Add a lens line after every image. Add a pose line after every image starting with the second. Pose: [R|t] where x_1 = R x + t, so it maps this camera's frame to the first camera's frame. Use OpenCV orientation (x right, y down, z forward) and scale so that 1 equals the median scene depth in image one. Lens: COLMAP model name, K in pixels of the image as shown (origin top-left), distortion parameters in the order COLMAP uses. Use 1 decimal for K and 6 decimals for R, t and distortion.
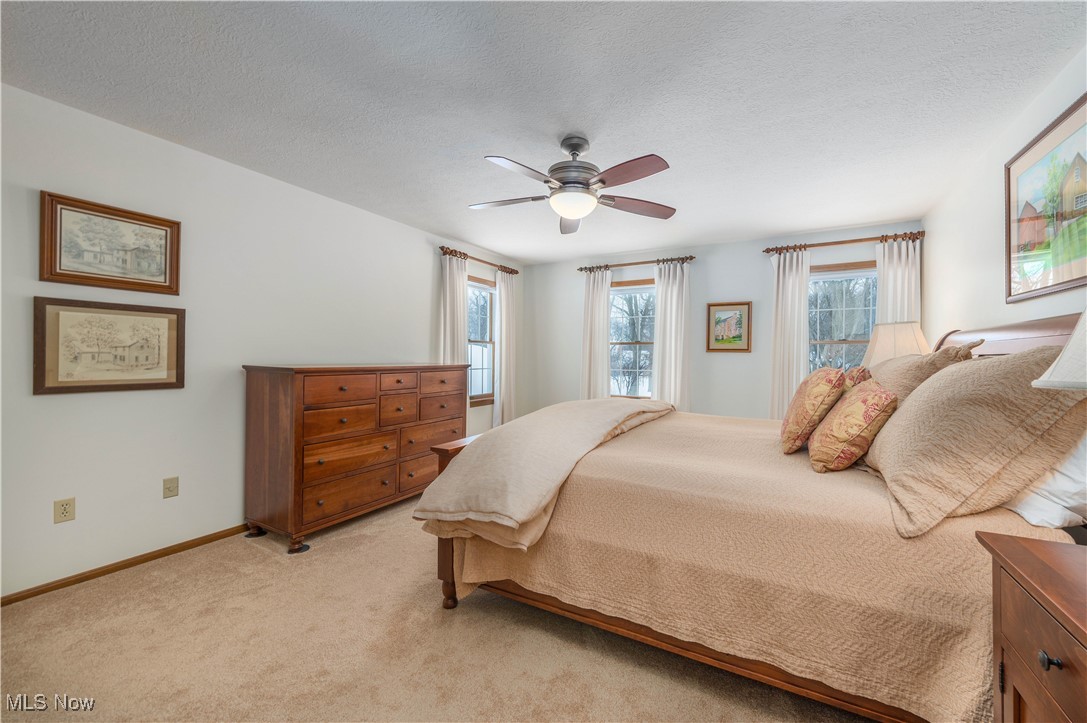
lens RADIAL K [[427.7, 0, 556.9], [0, 427.7, 360.8], [0, 0, 1]] dist [0.003473, 0.000124]
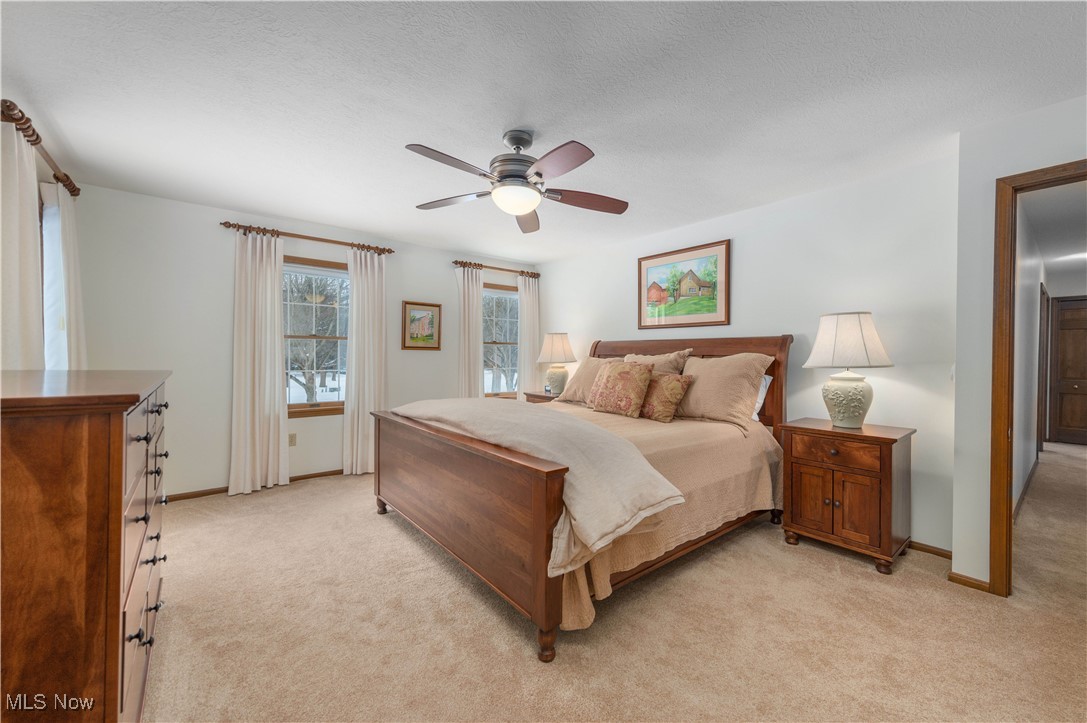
lens RADIAL K [[427.7, 0, 556.9], [0, 427.7, 360.8], [0, 0, 1]] dist [0.003473, 0.000124]
pose [[0.363844, -0.013856, 0.931357, -0.470893], [0.001754, 0.999898, 0.014191, -0.007752], [-0.931458, -0.003530, 0.363831, 0.316342]]
